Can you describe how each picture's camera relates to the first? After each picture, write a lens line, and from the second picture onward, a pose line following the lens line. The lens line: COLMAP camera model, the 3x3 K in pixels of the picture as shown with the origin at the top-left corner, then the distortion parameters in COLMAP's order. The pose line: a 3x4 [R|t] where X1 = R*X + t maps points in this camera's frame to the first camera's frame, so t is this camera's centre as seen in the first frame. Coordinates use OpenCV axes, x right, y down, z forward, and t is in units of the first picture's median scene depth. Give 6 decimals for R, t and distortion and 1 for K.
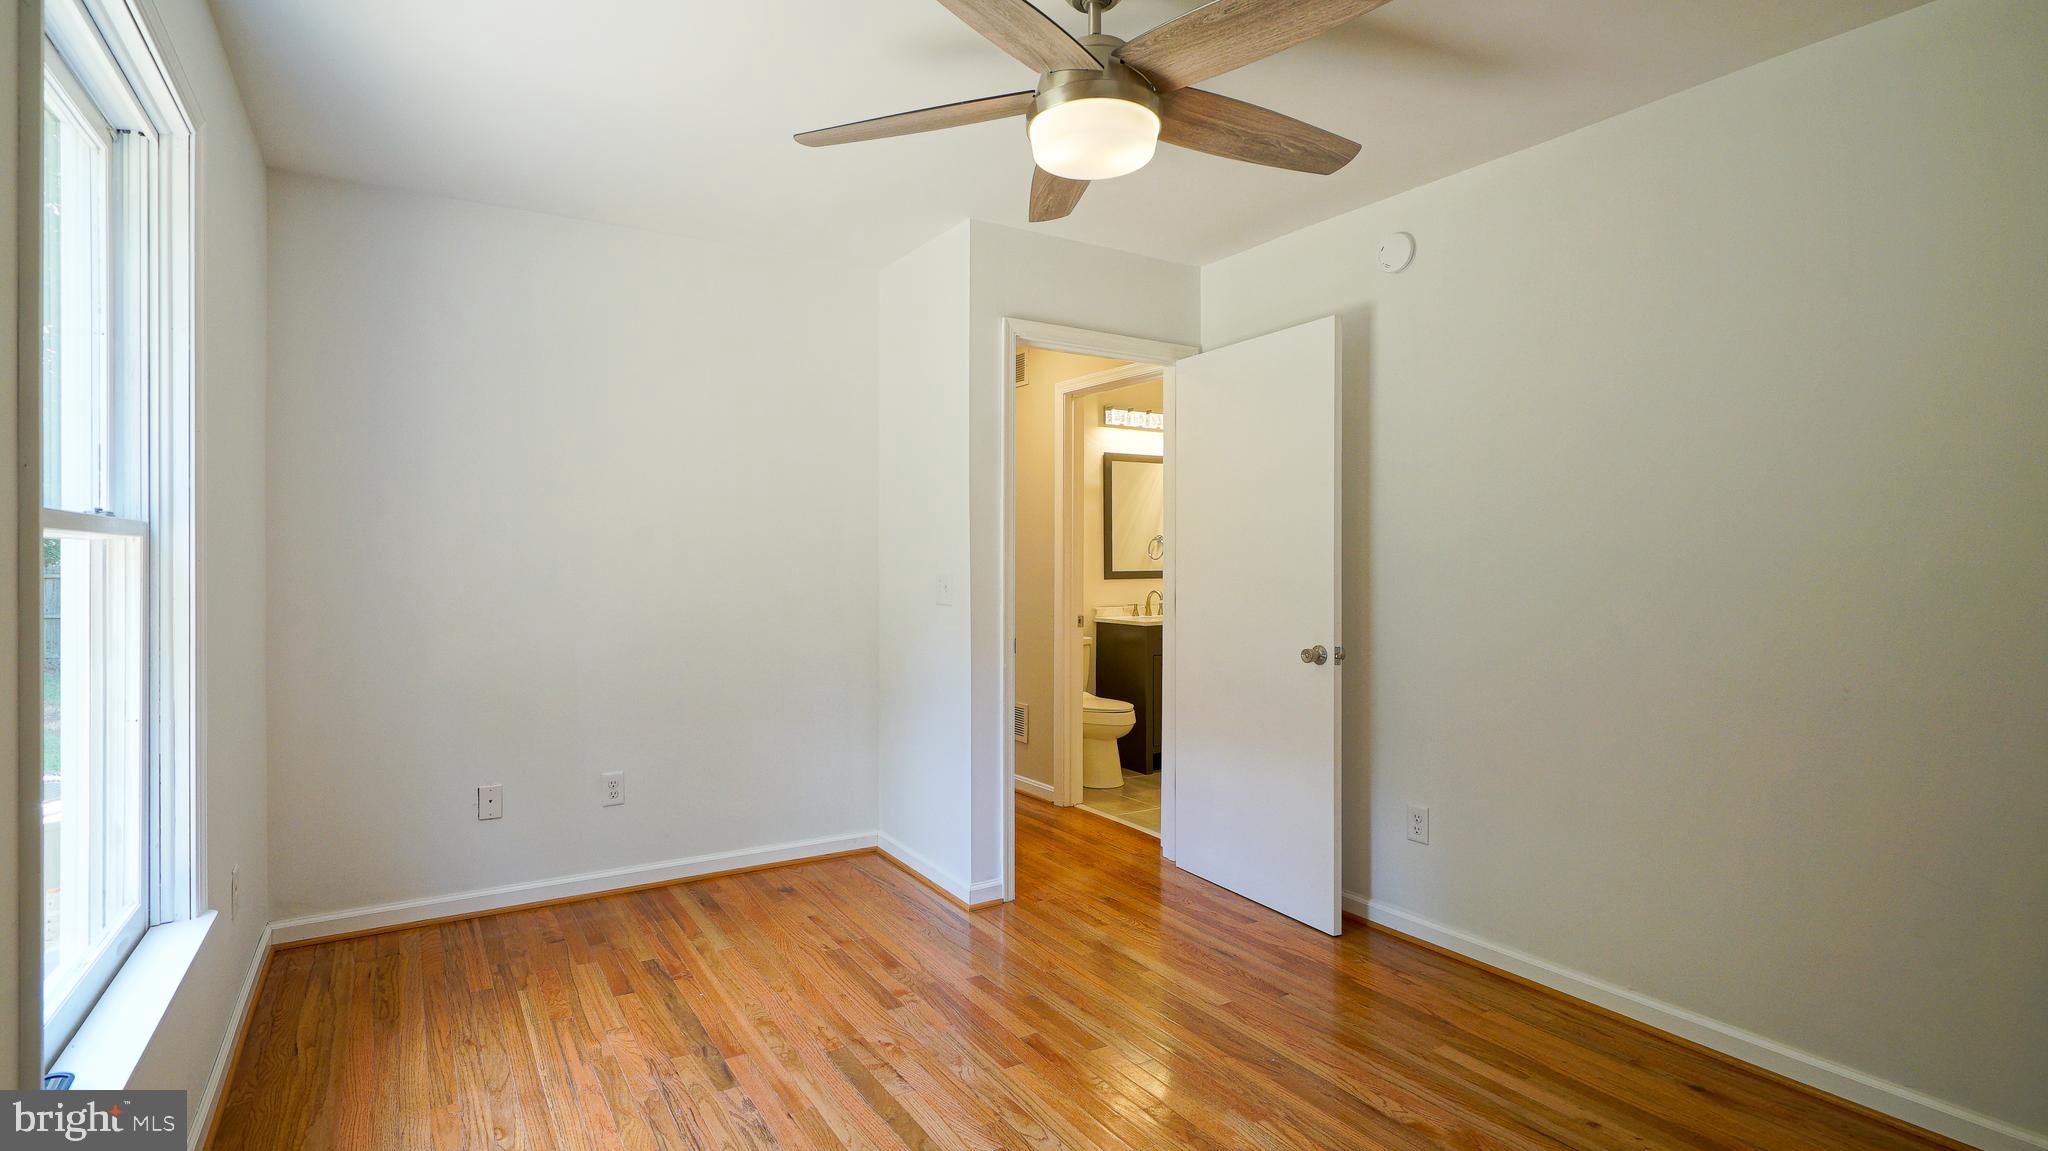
lens RADIAL K [[952.8, 0, 1002.8], [0, 952.8, 574.8], [0, 0, 1]] dist [-0.004737, 0.001252]
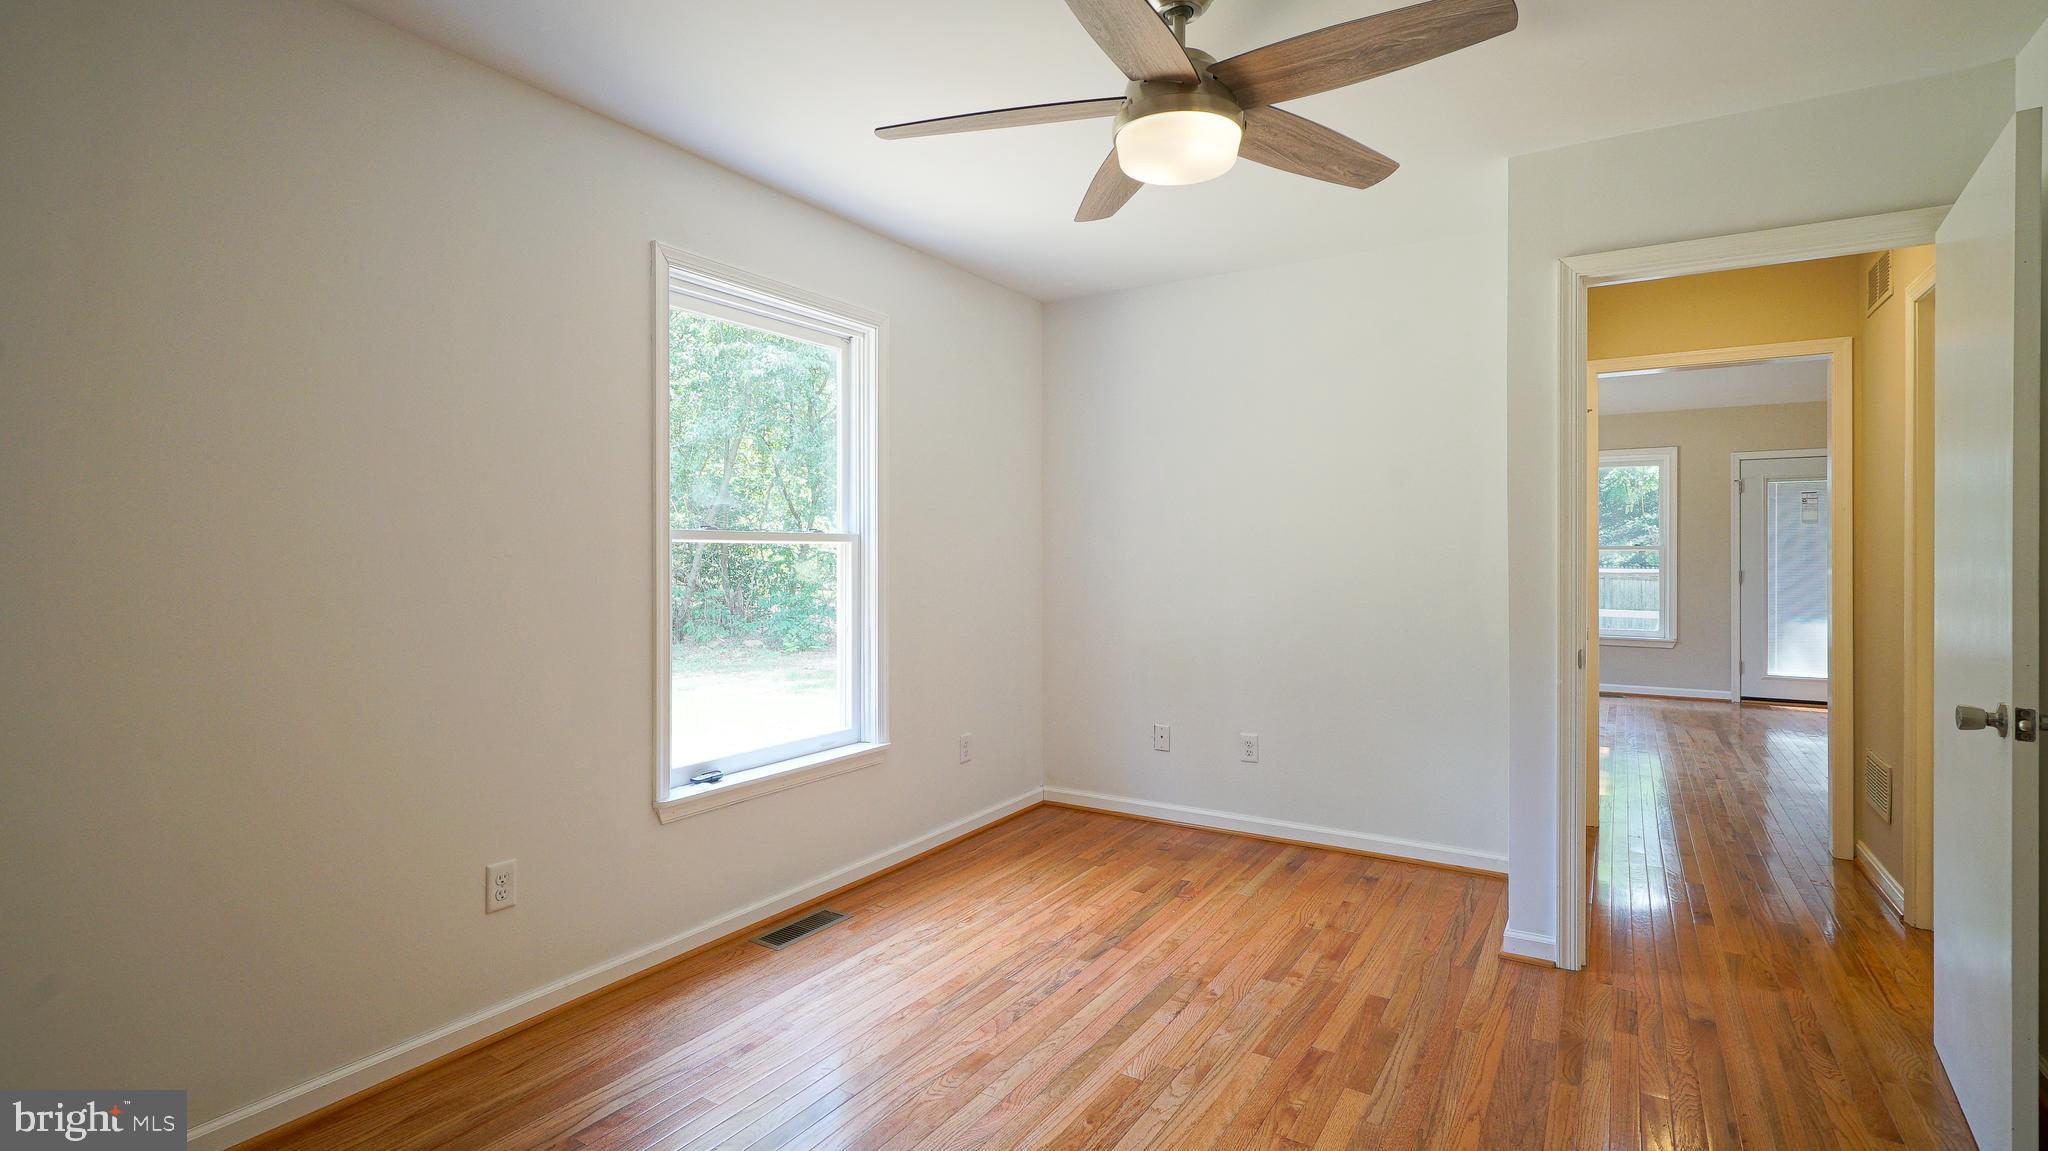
lens RADIAL K [[952.8, 0, 1010.3], [0, 952.8, 573.1], [0, 0, 1]] dist [-0.004737, 0.001252]
pose [[0.452122, 0.013797, -0.891849, 0.637776], [-0.013015, 0.999876, 0.008870, 0.000258], [0.891861, 0.007597, 0.452246, 0.247594]]
